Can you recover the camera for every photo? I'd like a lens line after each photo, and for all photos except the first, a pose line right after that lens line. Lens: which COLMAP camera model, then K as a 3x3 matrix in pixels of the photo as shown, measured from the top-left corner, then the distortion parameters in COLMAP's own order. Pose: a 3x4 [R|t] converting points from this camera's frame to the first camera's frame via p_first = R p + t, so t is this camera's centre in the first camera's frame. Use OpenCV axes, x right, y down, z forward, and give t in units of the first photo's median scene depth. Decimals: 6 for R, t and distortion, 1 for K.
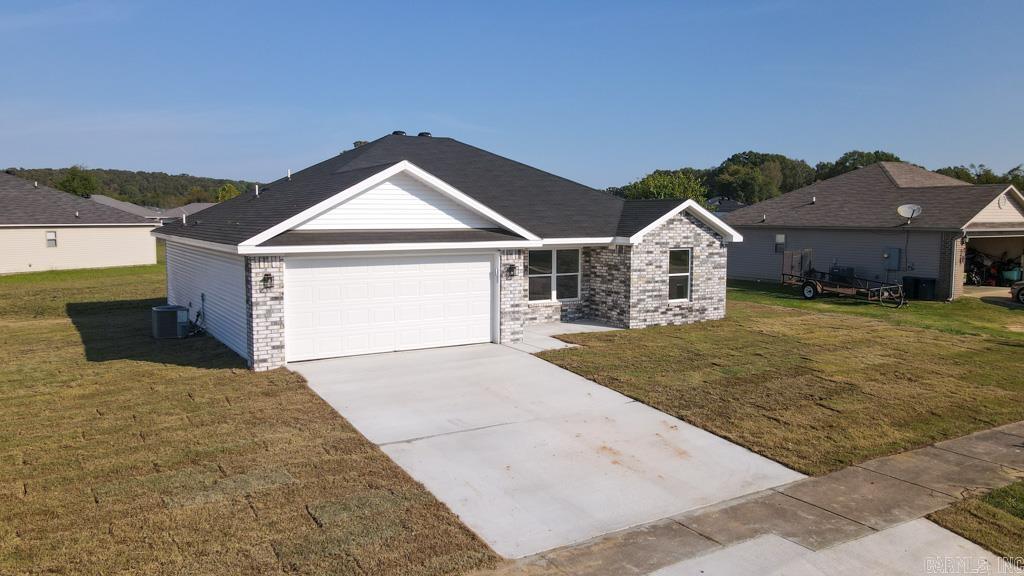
lens RADIAL K [[751.3, 0, 505.8], [0, 751.3, 287.7], [0, 0, 1]] dist [0.000175, 0.039683]
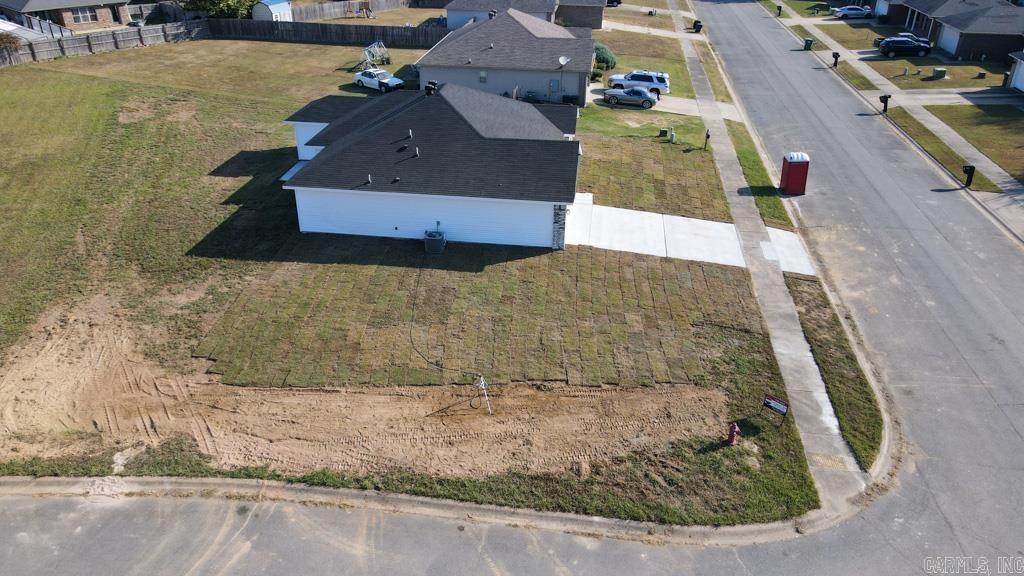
lens RADIAL K [[751.3, 0, 505.8], [0, 751.3, 287.7], [0, 0, 1]] dist [0.000175, 0.039683]
pose [[0.634419, -0.368109, 0.679712, -1.465819], [0.068688, 0.902697, 0.424760, -0.555566], [-0.769931, -0.222788, 0.597973, -0.203937]]
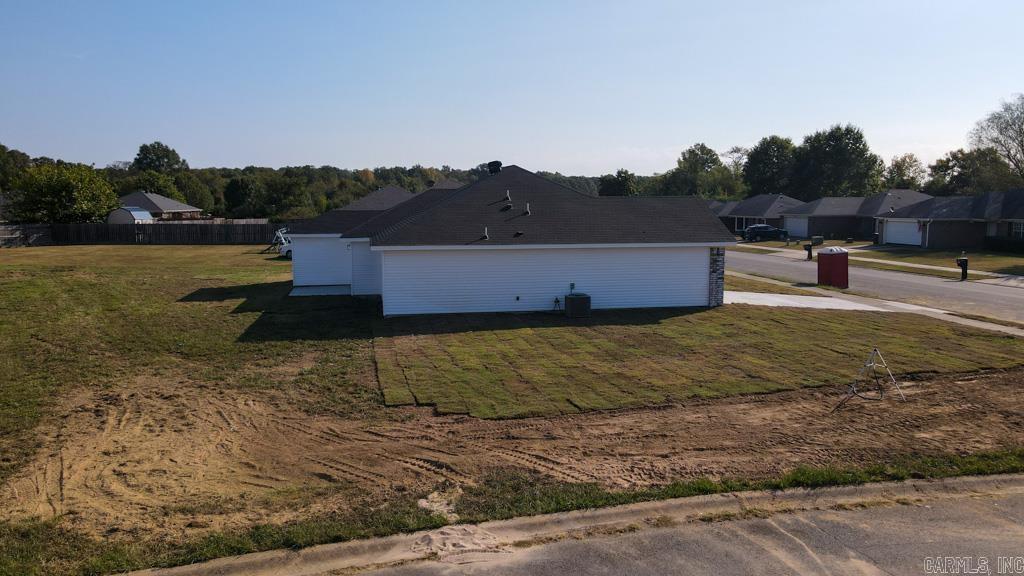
lens RADIAL K [[751.3, 0, 505.8], [0, 751.3, 287.7], [0, 0, 1]] dist [0.000175, 0.039683]
pose [[0.360033, -0.111315, 0.926275, -1.630382], [0.090726, 0.992328, 0.083989, -0.105661], [-0.928518, 0.053799, 0.367370, 0.564846]]
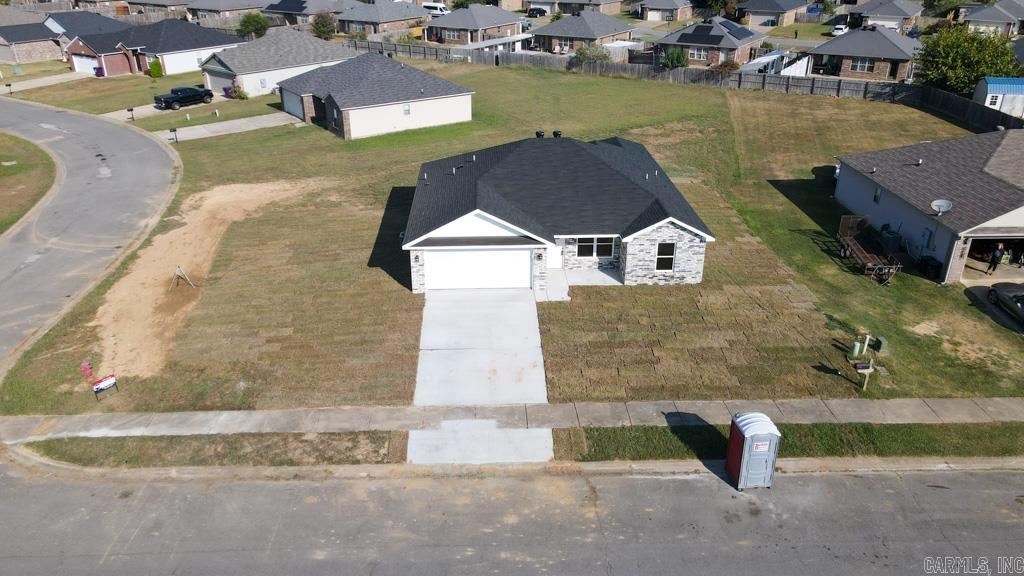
lens RADIAL K [[751.3, 0, 505.8], [0, 751.3, 287.7], [0, 0, 1]] dist [0.000175, 0.039683]
pose [[0.869692, 0.206498, -0.448325, 0.692042], [-0.043337, 0.936721, 0.347384, -0.522626], [0.491689, -0.282688, 0.823607, -0.570131]]
